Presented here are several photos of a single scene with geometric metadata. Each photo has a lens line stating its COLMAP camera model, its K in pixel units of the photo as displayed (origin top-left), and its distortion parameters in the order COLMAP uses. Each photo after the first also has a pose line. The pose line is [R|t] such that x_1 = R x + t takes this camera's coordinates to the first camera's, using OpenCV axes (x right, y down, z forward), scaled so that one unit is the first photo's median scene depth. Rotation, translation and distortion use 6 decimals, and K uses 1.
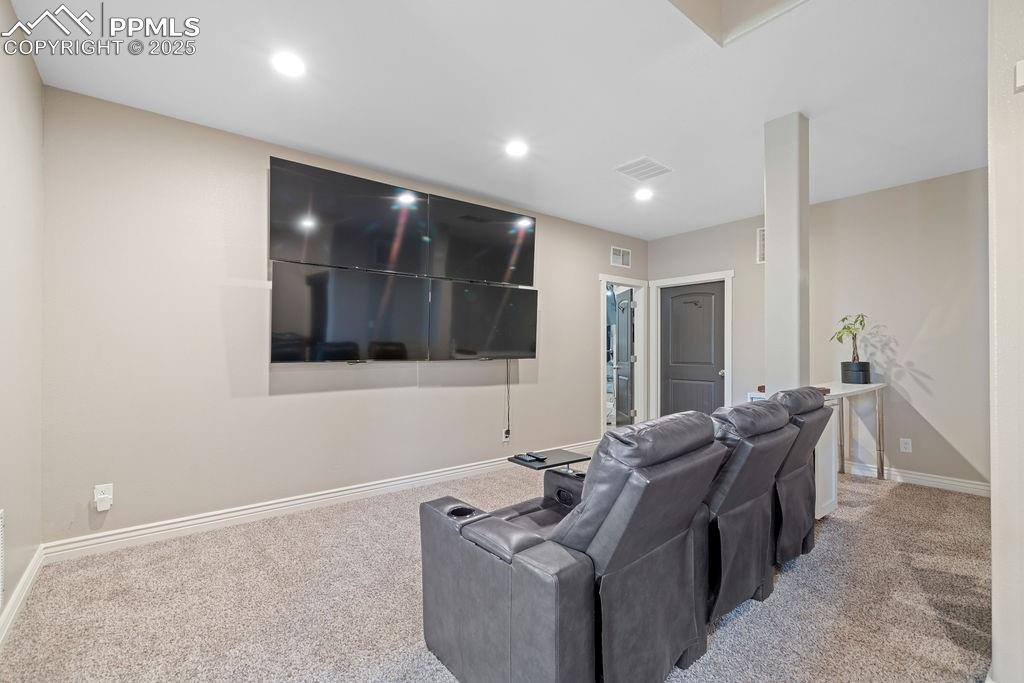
lens RADIAL K [[448.5, 0, 512.0], [0, 448.5, 341.5], [0, 0, 1]] dist [0.000175, -0.000033]
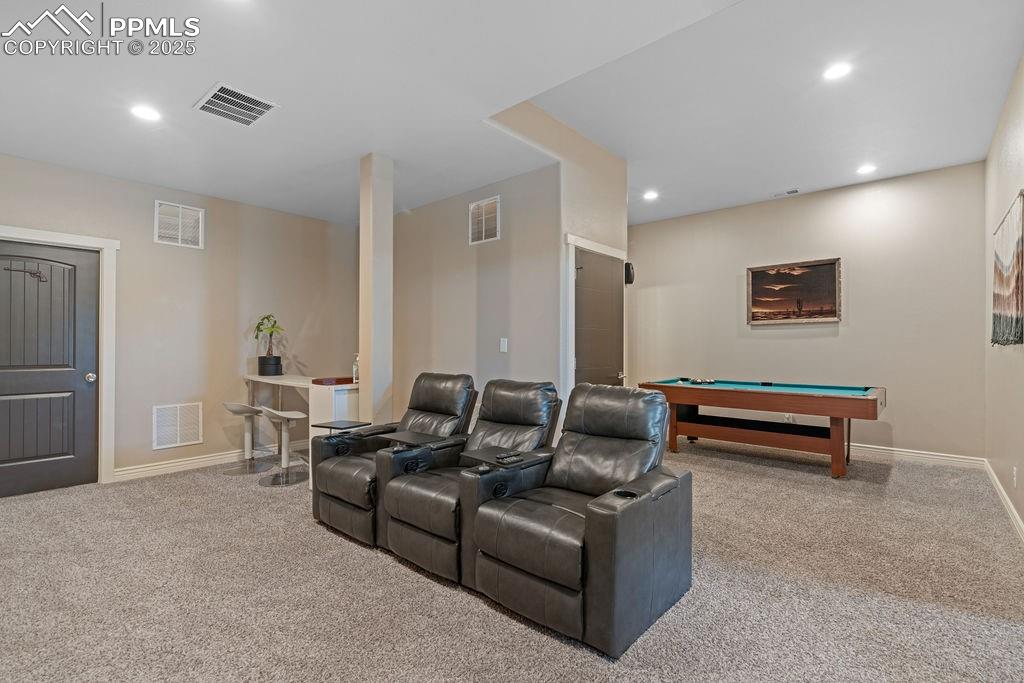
lens RADIAL K [[448.5, 0, 512.0], [0, 448.5, 341.5], [0, 0, 1]] dist [0.000175, -0.000033]
pose [[-0.165788, 0.005274, 0.986147, -0.451652], [-0.015128, 0.999854, -0.007891, 0.007016], [-0.986045, -0.016227, -0.165684, 0.592728]]
